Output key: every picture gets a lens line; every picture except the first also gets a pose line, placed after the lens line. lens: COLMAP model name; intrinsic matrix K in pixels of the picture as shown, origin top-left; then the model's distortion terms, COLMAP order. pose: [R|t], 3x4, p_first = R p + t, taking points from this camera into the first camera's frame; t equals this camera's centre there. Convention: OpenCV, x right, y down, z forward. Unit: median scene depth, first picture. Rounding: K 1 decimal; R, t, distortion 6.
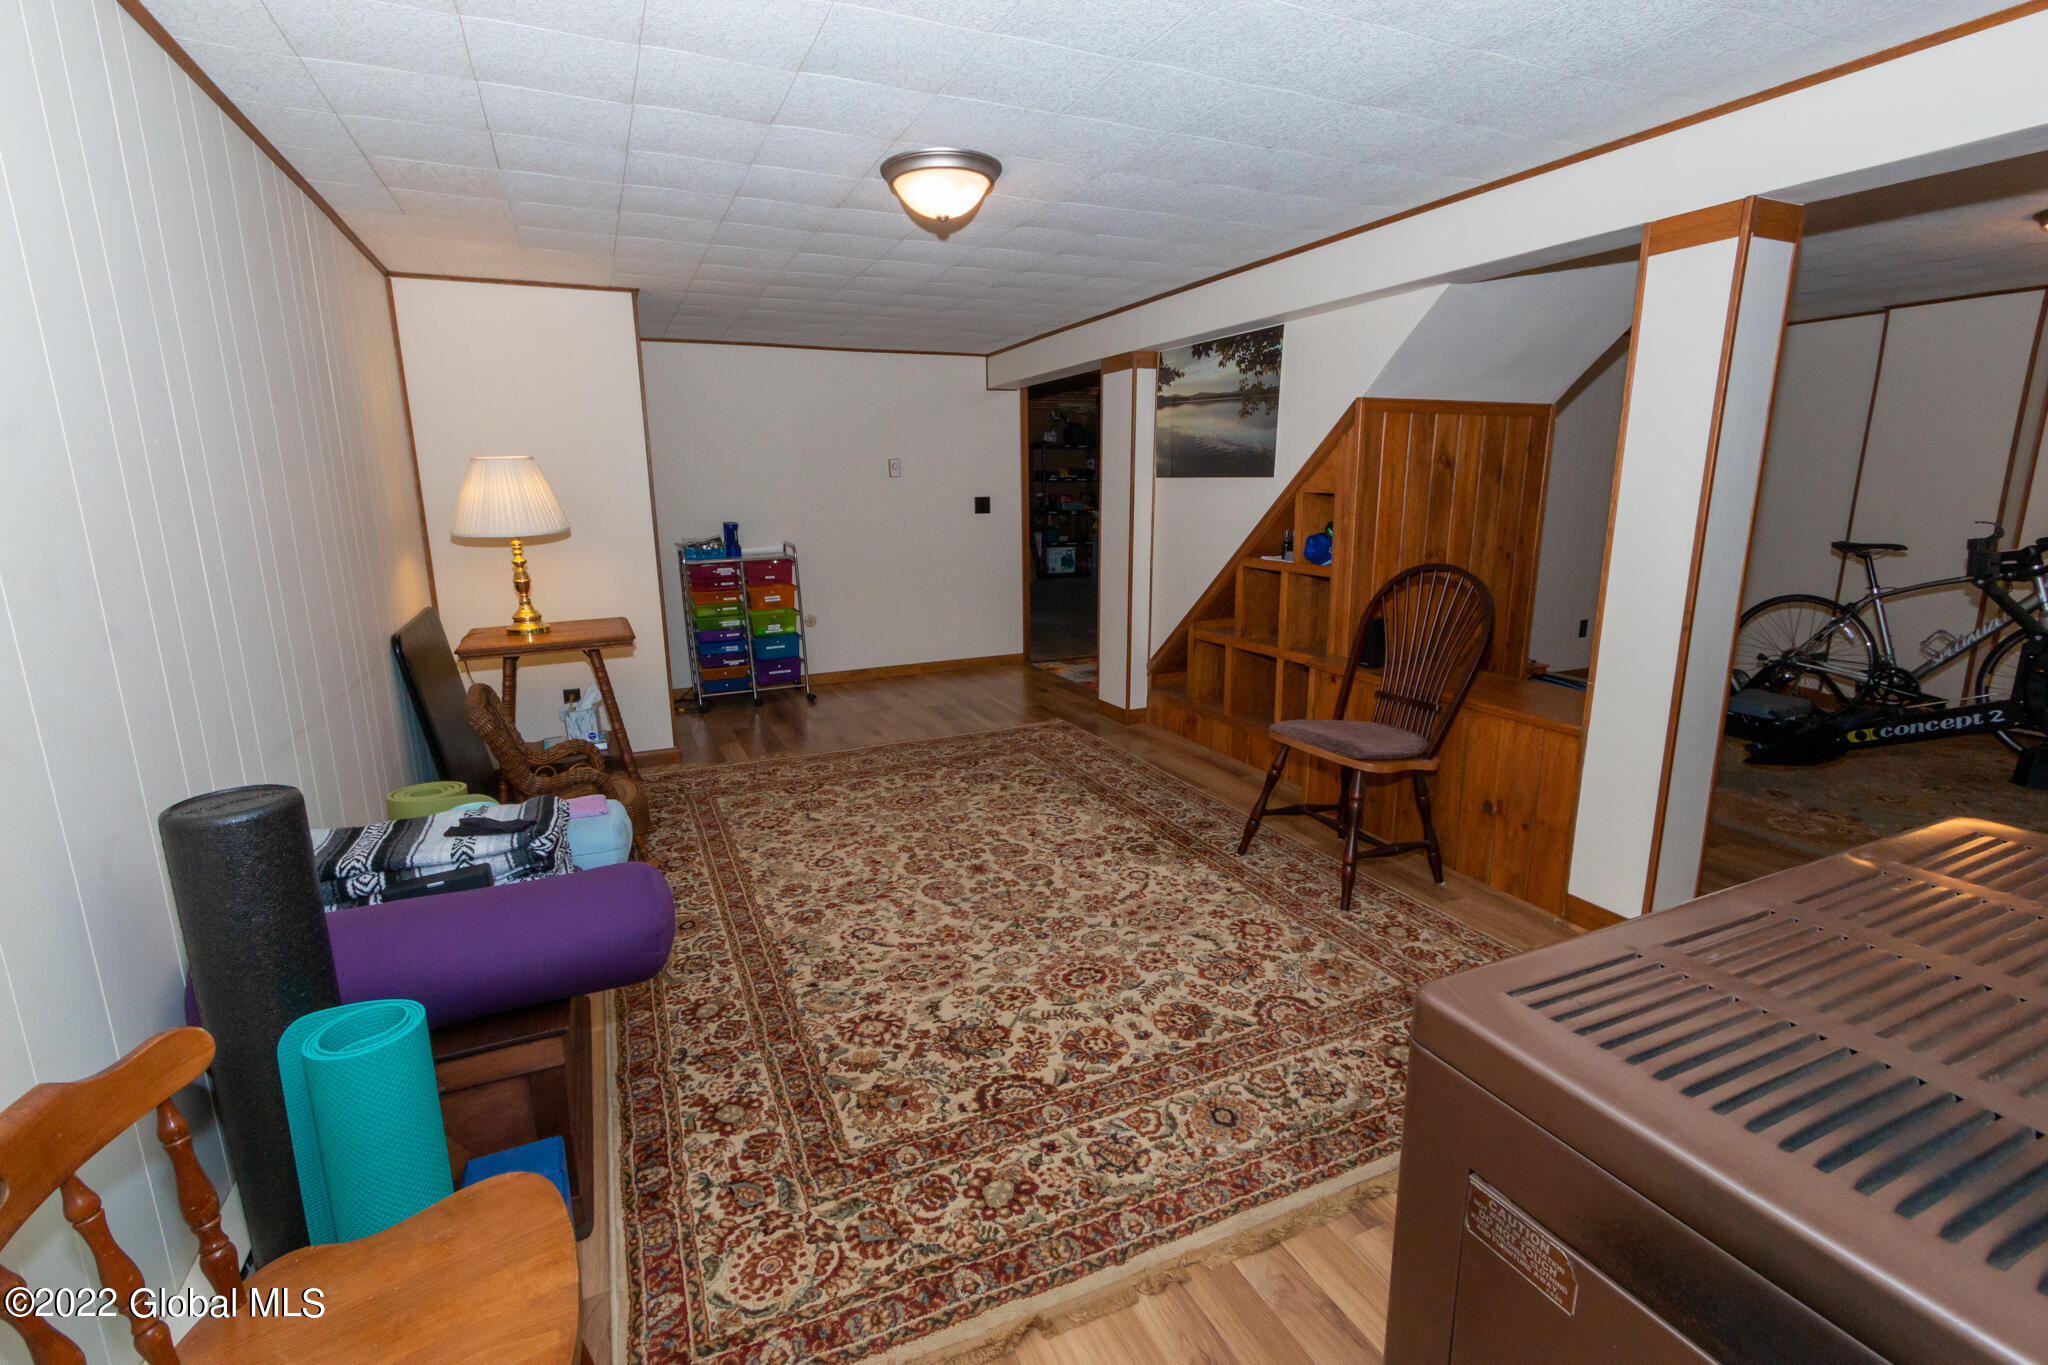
lens RADIAL K [[925.7, 0, 1010.2], [0, 925.7, 676.1], [0, 0, 1]] dist [0.003176, 0.000985]
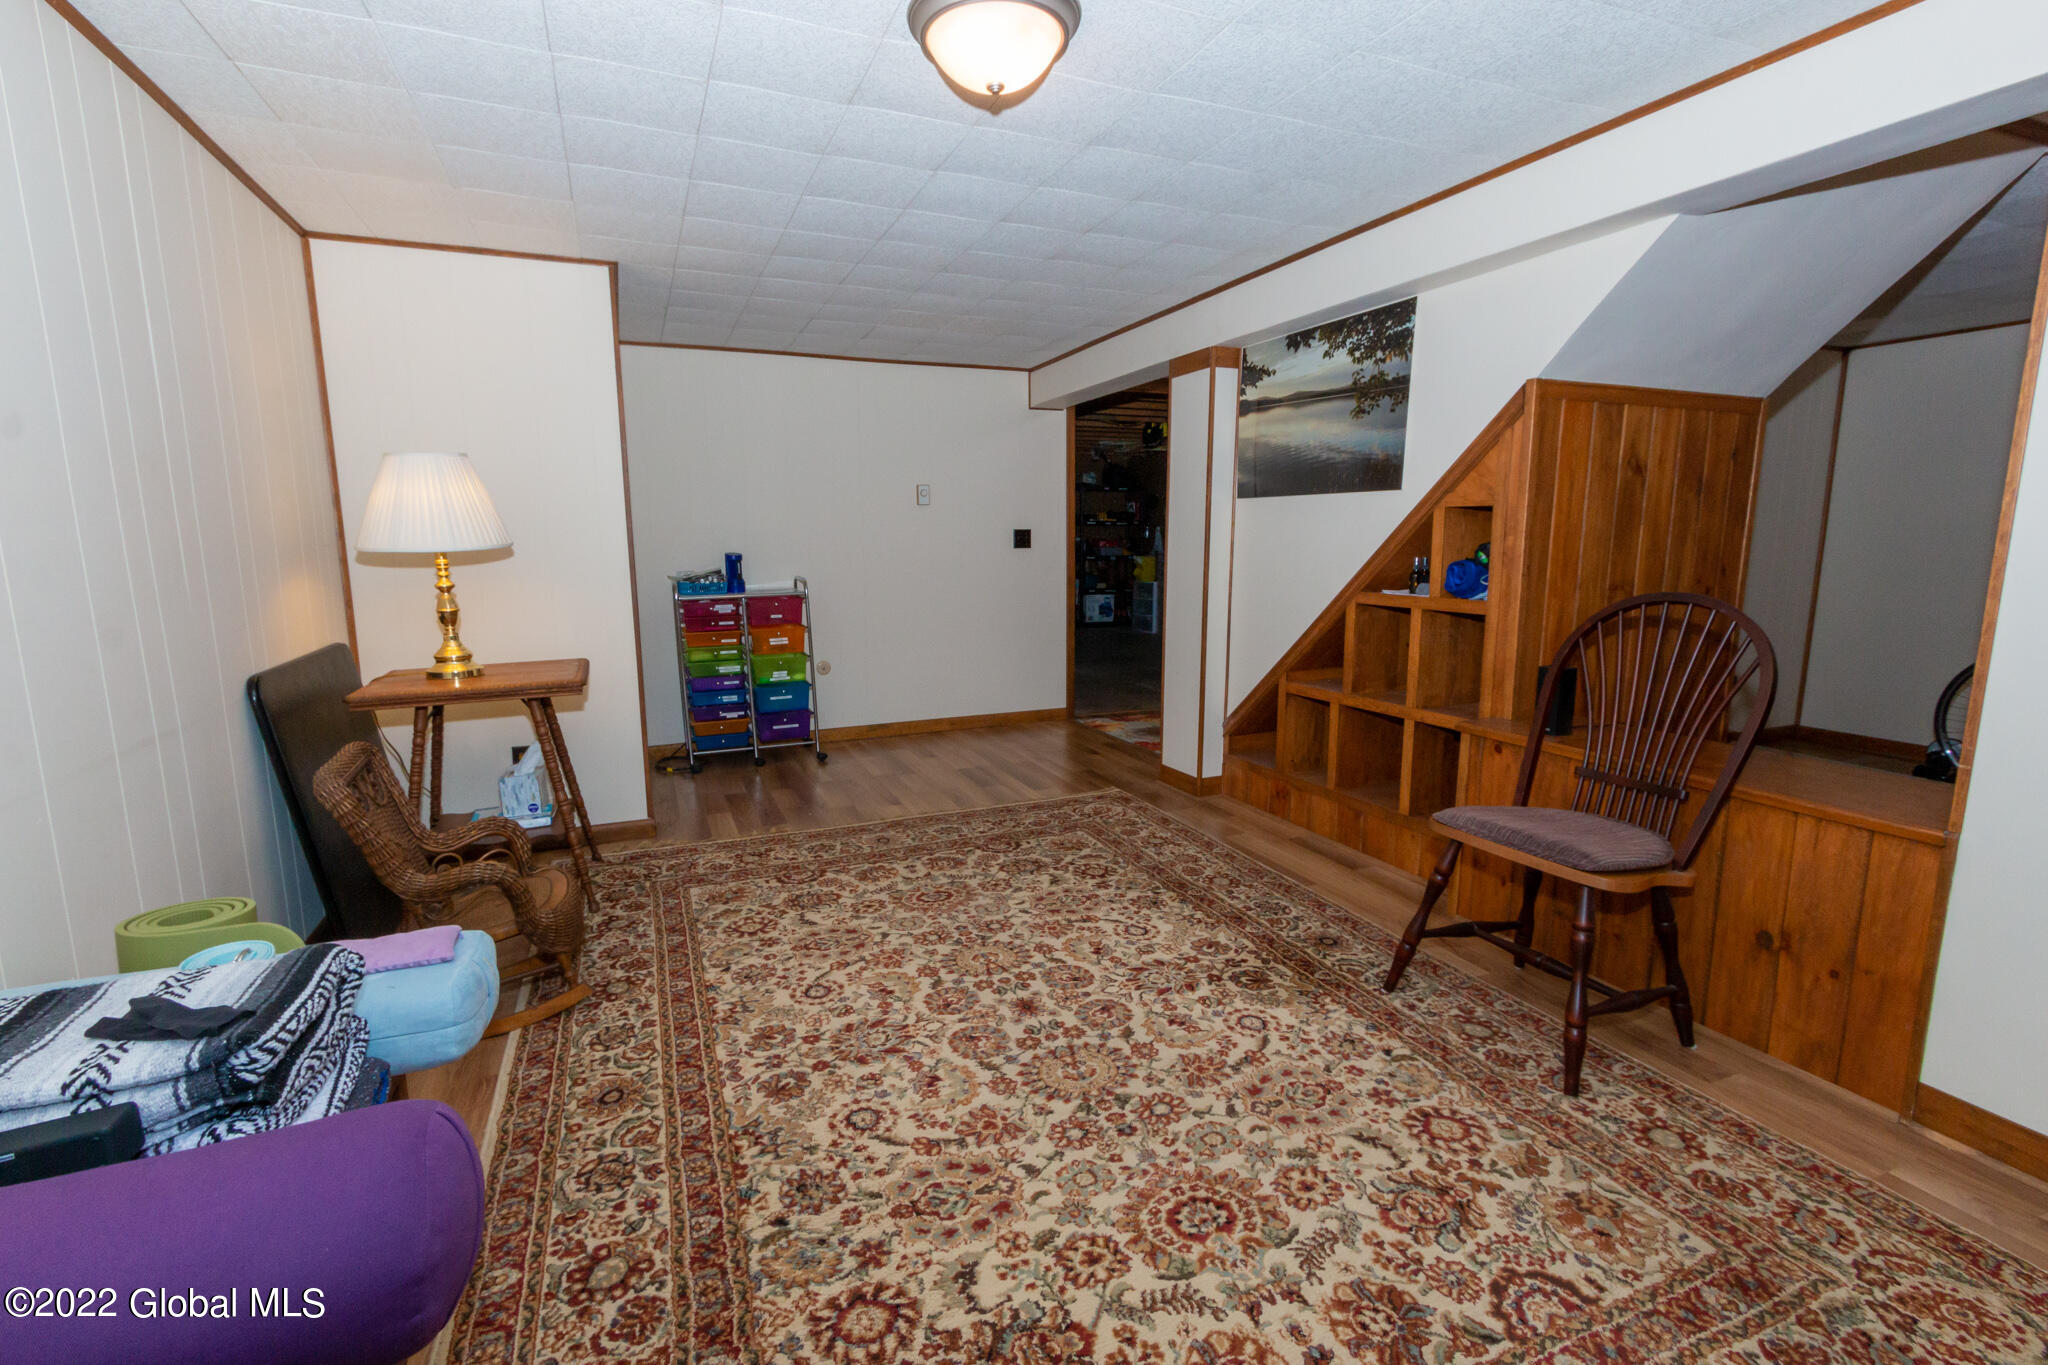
lens RADIAL K [[925.7, 0, 1010.2], [0, 925.7, 676.1], [0, 0, 1]] dist [0.003176, 0.000985]
pose [[0.999519, 0.010743, -0.029084, -0.029386], [-0.012379, 0.998316, -0.056679, -0.008978], [0.028427, 0.057012, 0.997969, 0.262715]]
